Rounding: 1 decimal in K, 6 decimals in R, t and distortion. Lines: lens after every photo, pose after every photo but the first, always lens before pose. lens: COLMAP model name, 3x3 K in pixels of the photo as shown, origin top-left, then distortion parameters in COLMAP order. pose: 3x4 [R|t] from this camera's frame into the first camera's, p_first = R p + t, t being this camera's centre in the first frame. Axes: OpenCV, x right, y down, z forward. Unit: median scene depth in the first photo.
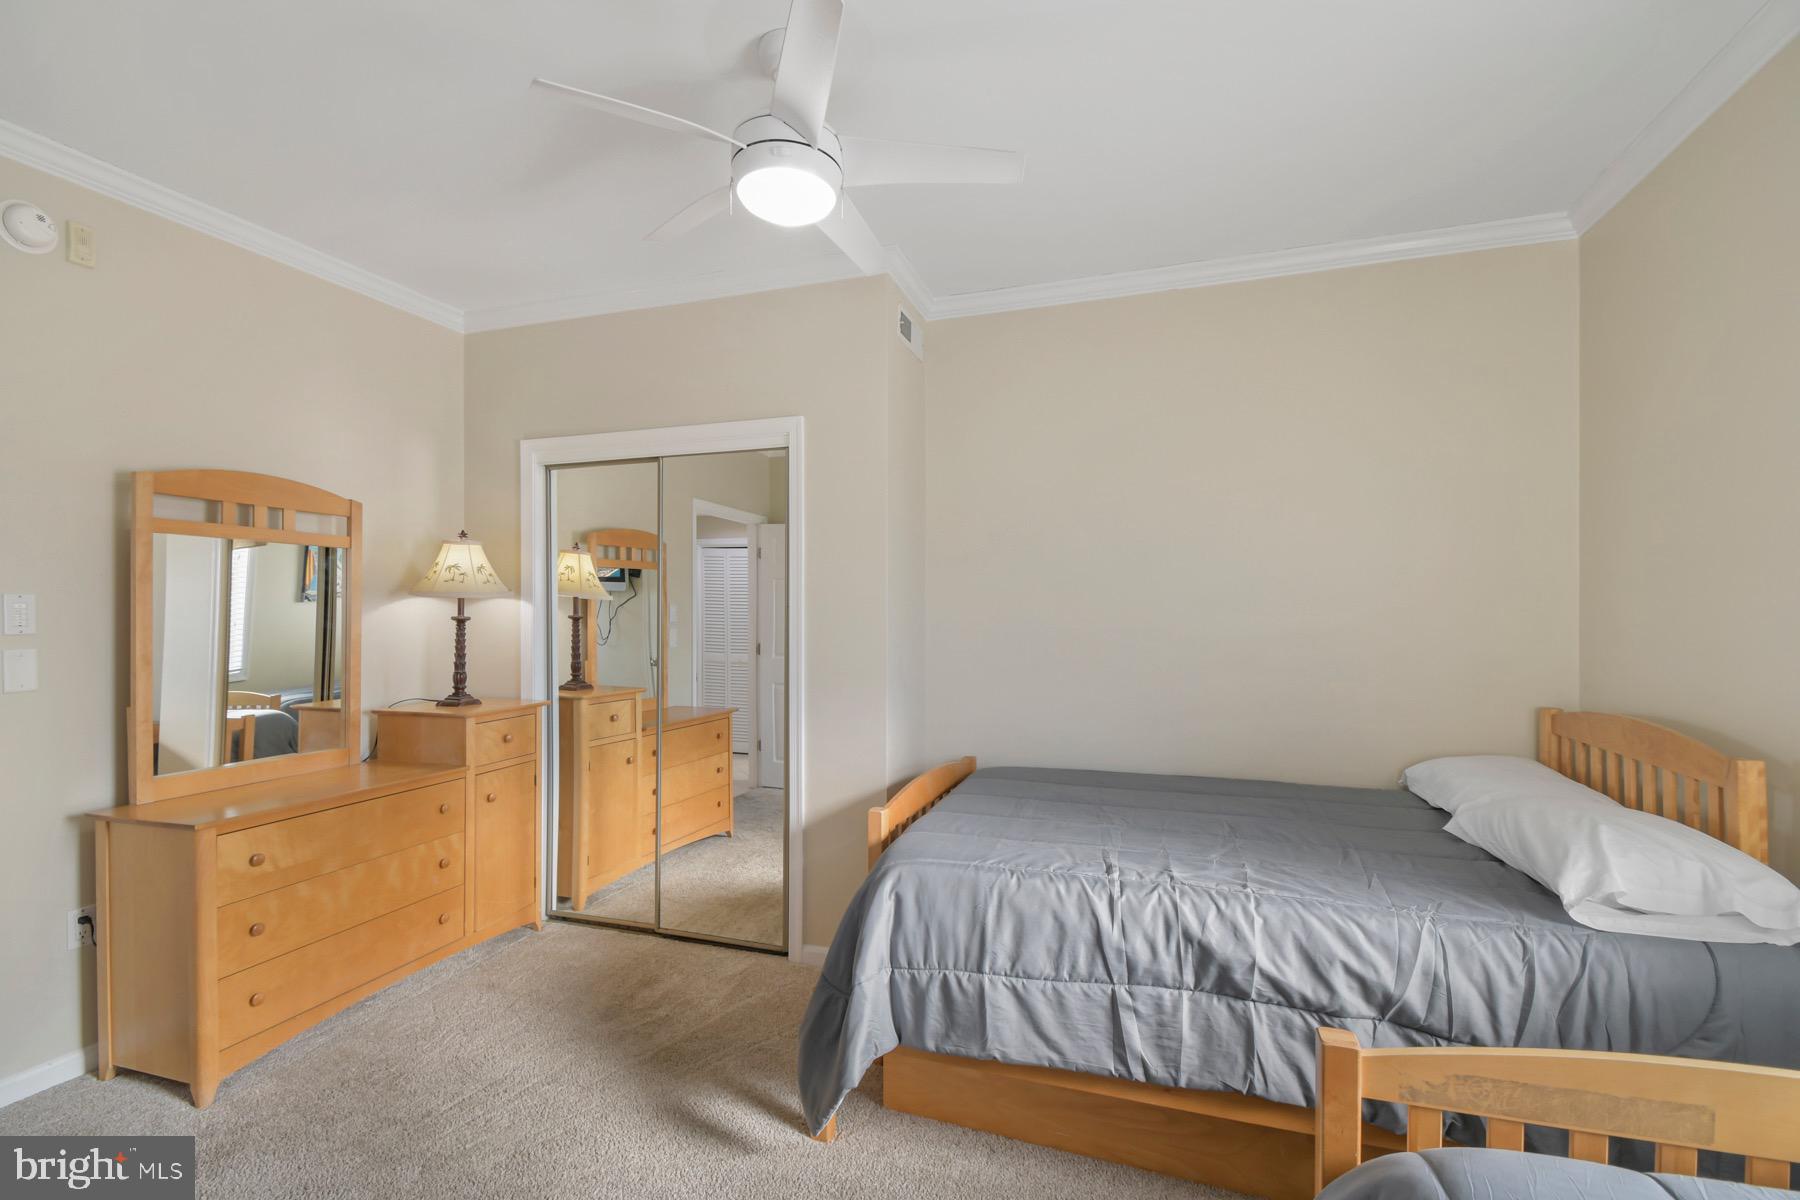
lens RADIAL K [[801.8, 0, 895.6], [0, 801.8, 614.2], [0, 0, 1]] dist [0.001045, 0.000011]
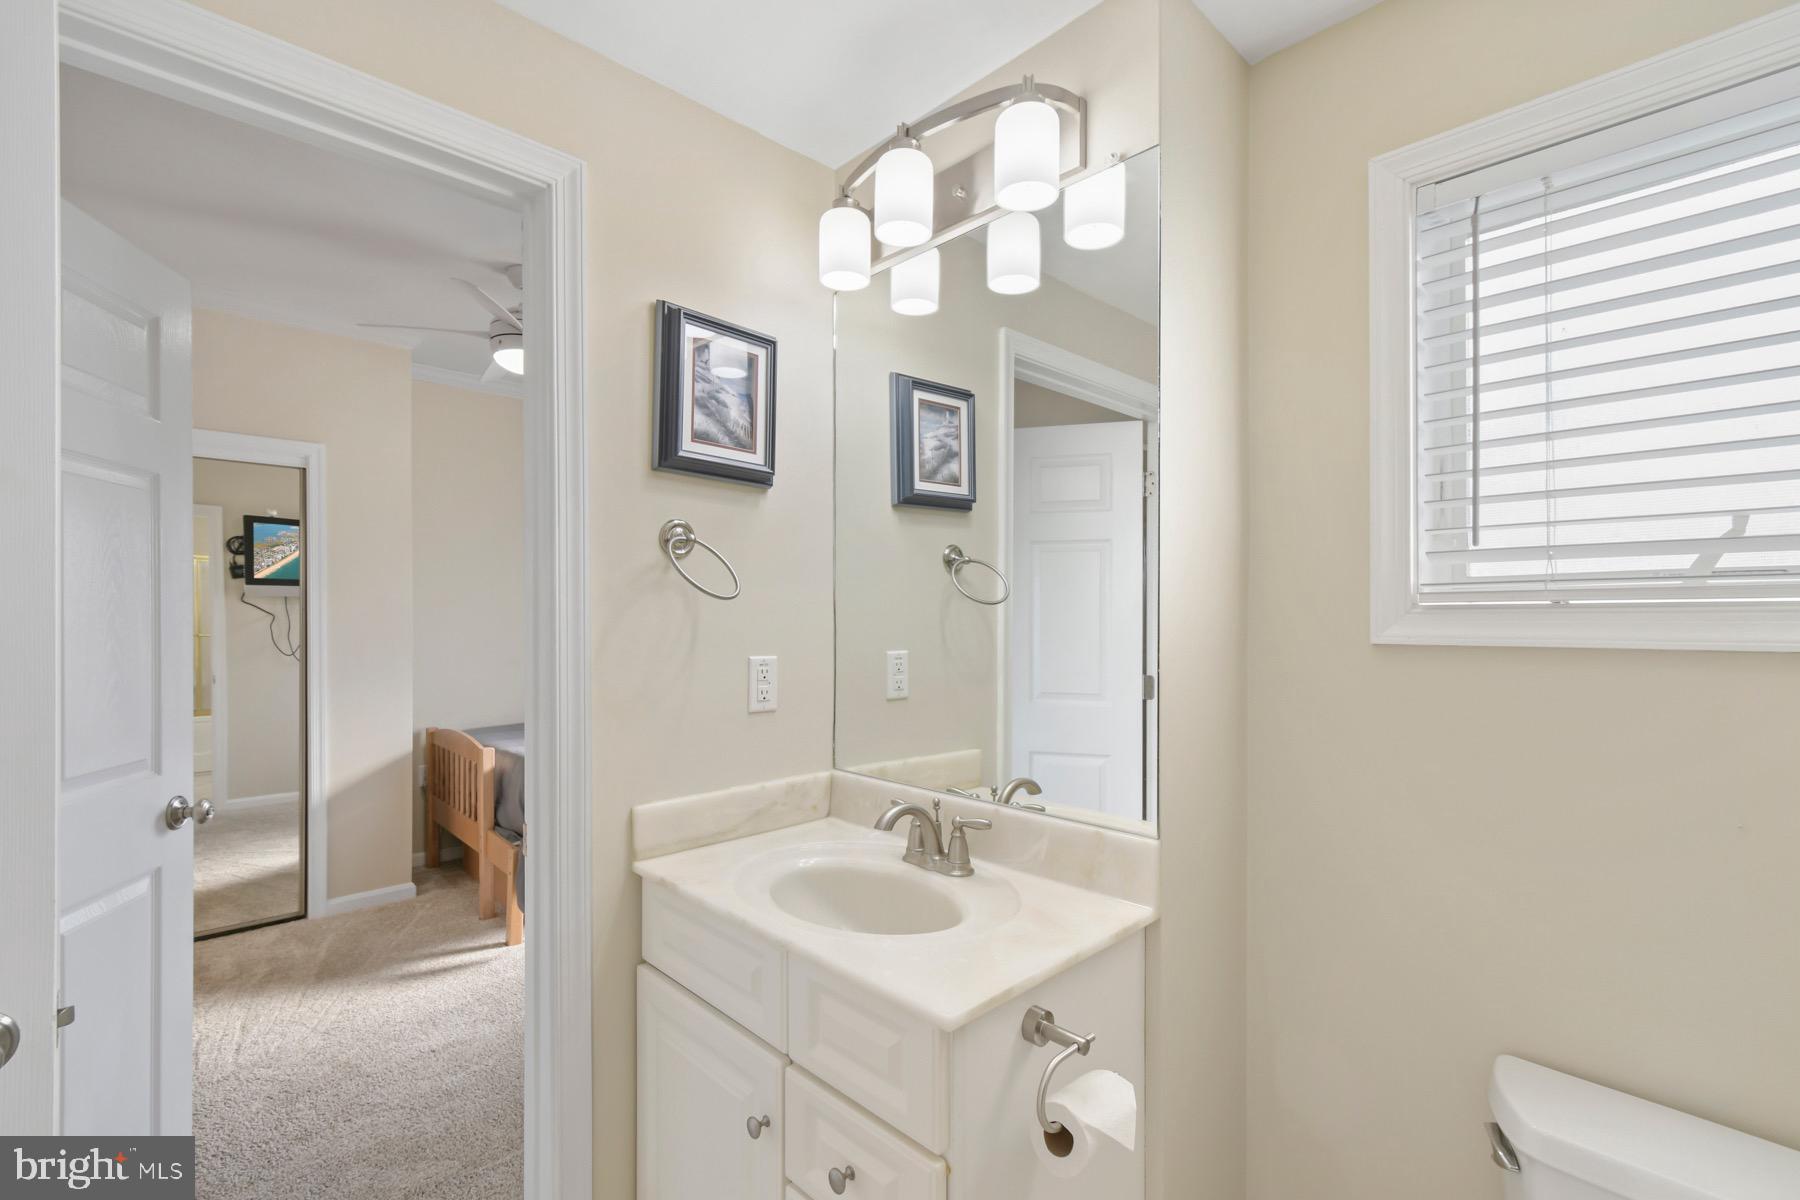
lens RADIAL K [[801.8, 0, 895.6], [0, 801.8, 614.2], [0, 0, 1]] dist [0.001045, 0.000011]
pose [[0.453206, 0.006216, 0.891384, -0.962531], [0.009283, 0.999889, -0.011693, 0.024271], [-0.891358, 0.013574, 0.453097, -0.322504]]
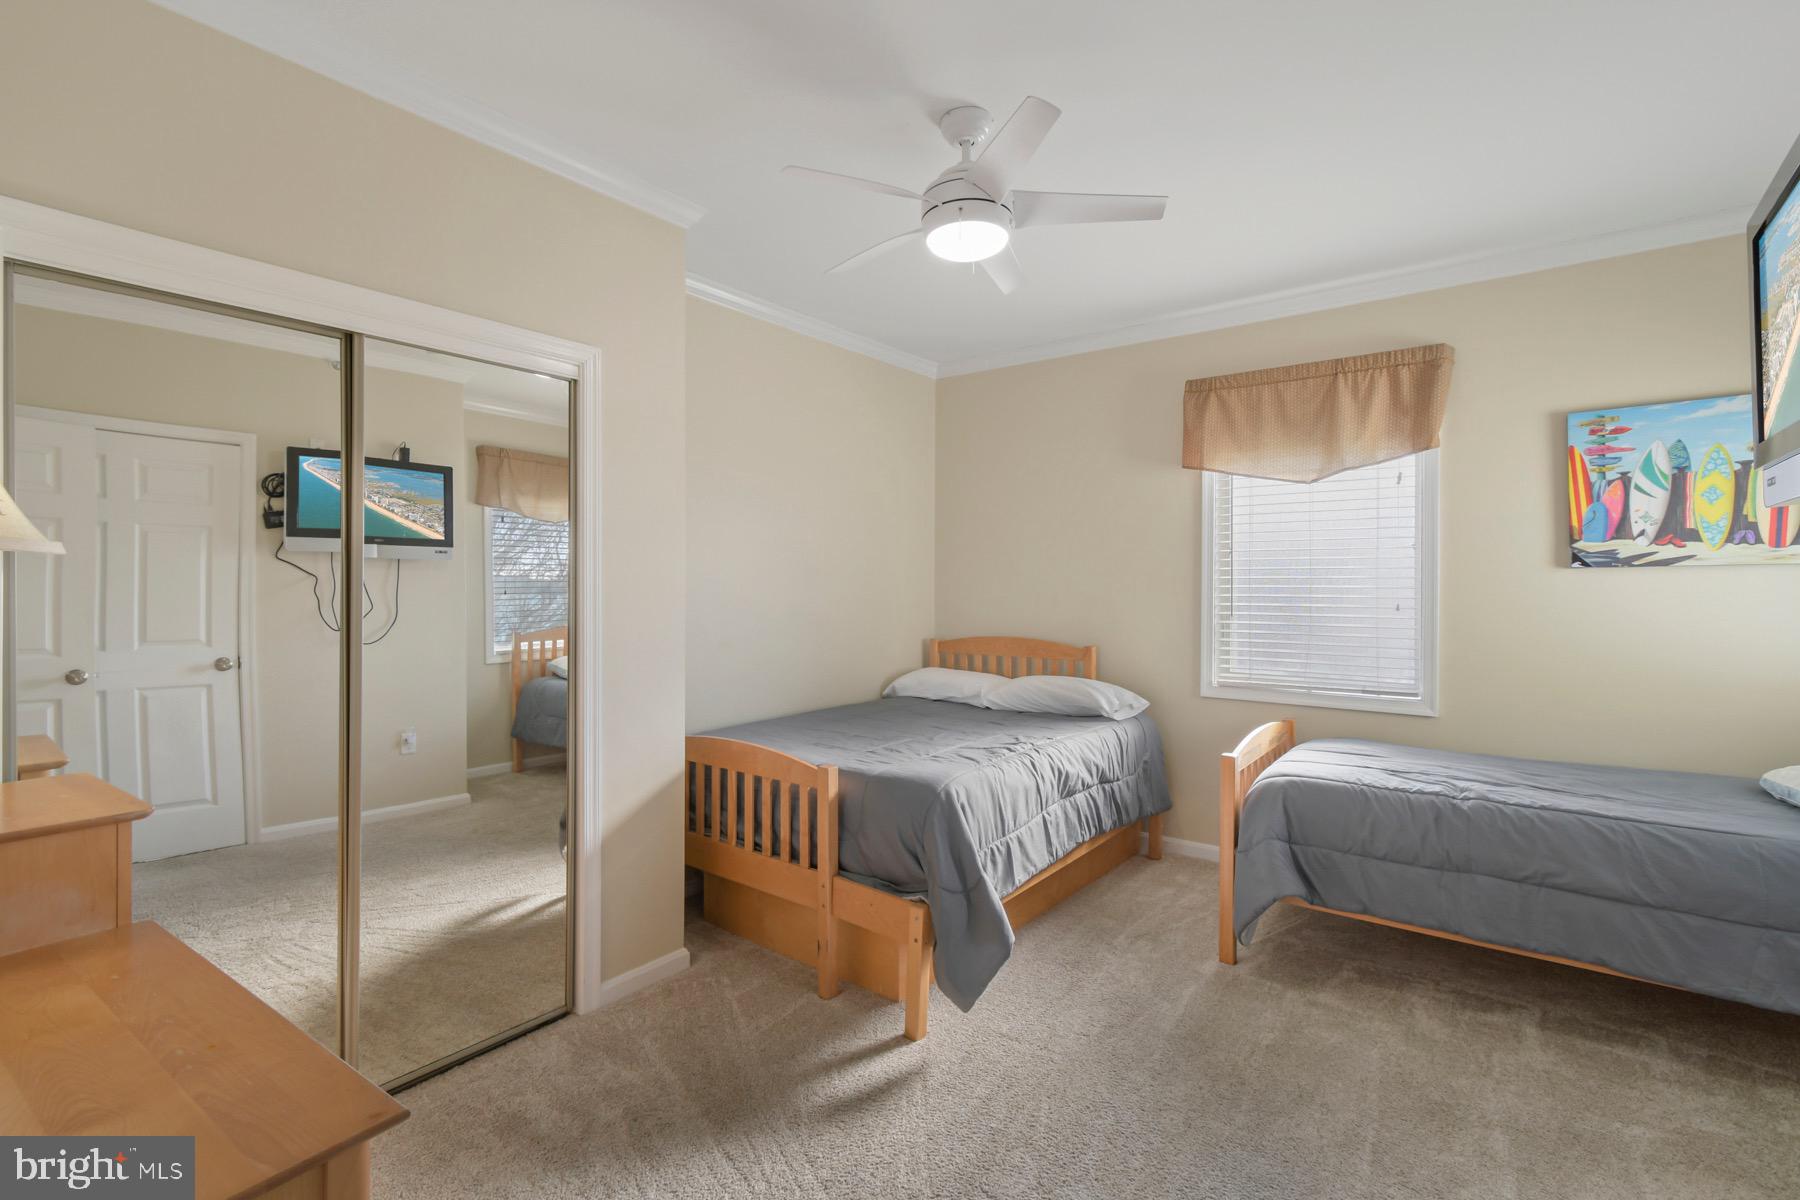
lens RADIAL K [[803.2, 0, 926.4], [0, 803.2, 579.7], [0, 0, 1]] dist [-0.001718, -0.000166]
pose [[0.298688, 0.007756, 0.954319, -1.004087], [-0.003334, 0.999969, -0.007083, -0.003846], [-0.954345, -0.001066, 0.298705, 0.529971]]
